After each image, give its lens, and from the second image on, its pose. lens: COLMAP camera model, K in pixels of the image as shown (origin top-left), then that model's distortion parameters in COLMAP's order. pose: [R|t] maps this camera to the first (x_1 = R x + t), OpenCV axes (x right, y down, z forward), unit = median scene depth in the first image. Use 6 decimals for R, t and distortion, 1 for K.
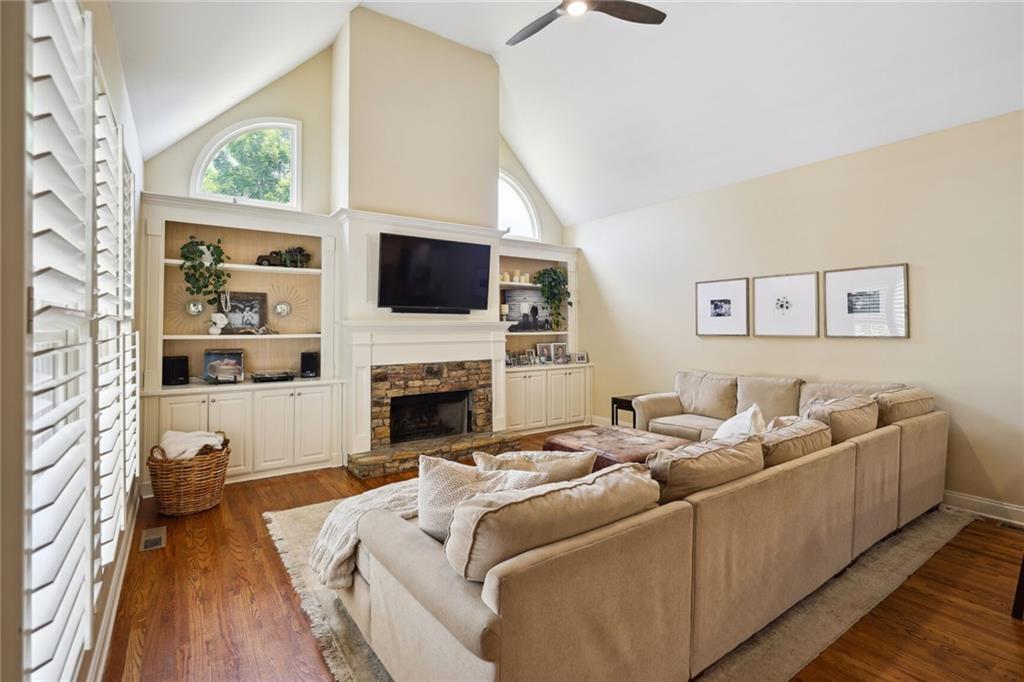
lens RADIAL K [[470.3, 0, 503.7], [0, 470.3, 323.3], [0, 0, 1]] dist [-0.000554, -0.000347]
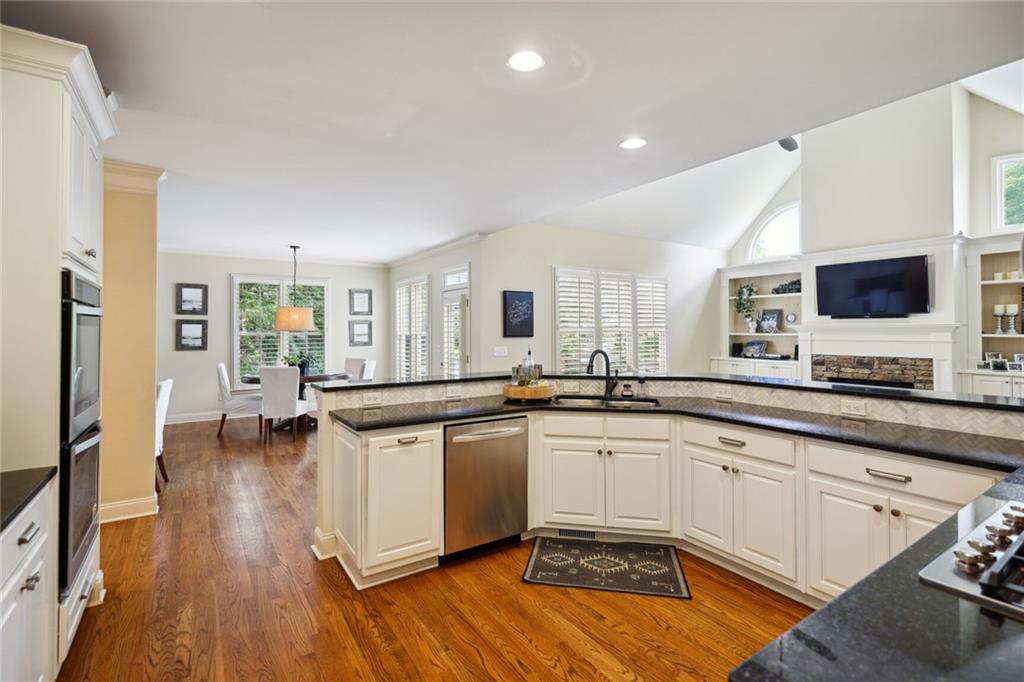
lens RADIAL K [[470.3, 0, 508.3], [0, 470.3, 323.0], [0, 0, 1]] dist [-0.000554, -0.000347]
pose [[-0.012358, -0.012203, -0.999849, 1.197463], [0.009146, 0.999882, -0.012316, -0.001581], [0.999882, -0.009297, -0.012244, 0.026250]]
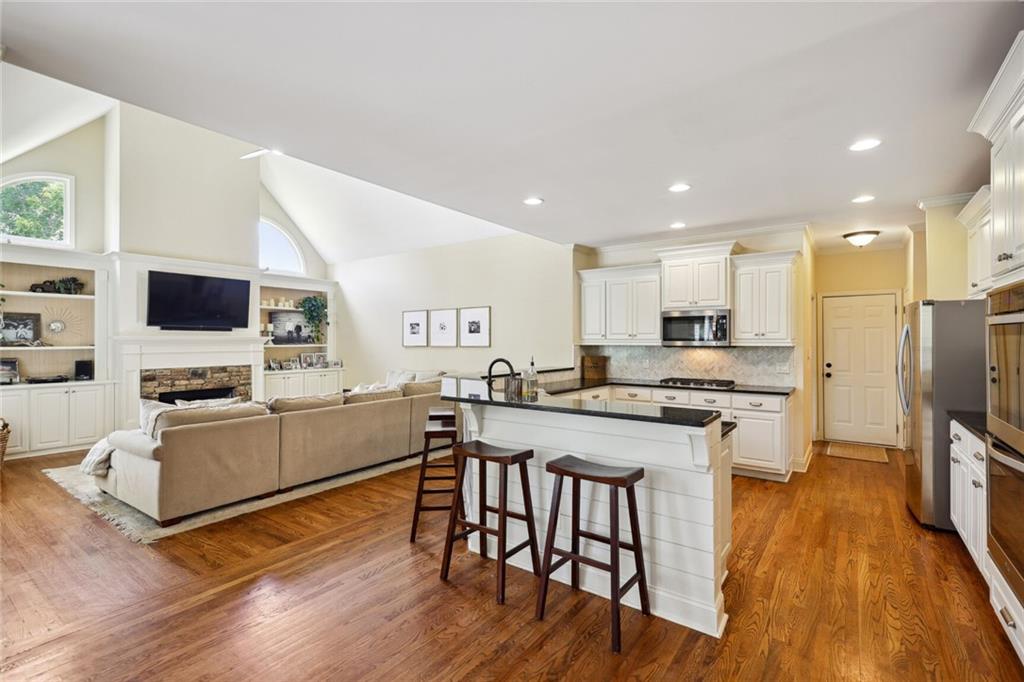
lens RADIAL K [[470.3, 0, 514.0], [0, 470.3, 342.5], [0, 0, 1]] dist [-0.000554, -0.000347]
pose [[0.942652, -0.000296, 0.333777, 0.260711], [-0.003204, 0.999945, 0.009938, -0.003676], [-0.333762, -0.010437, 0.942600, -0.587197]]
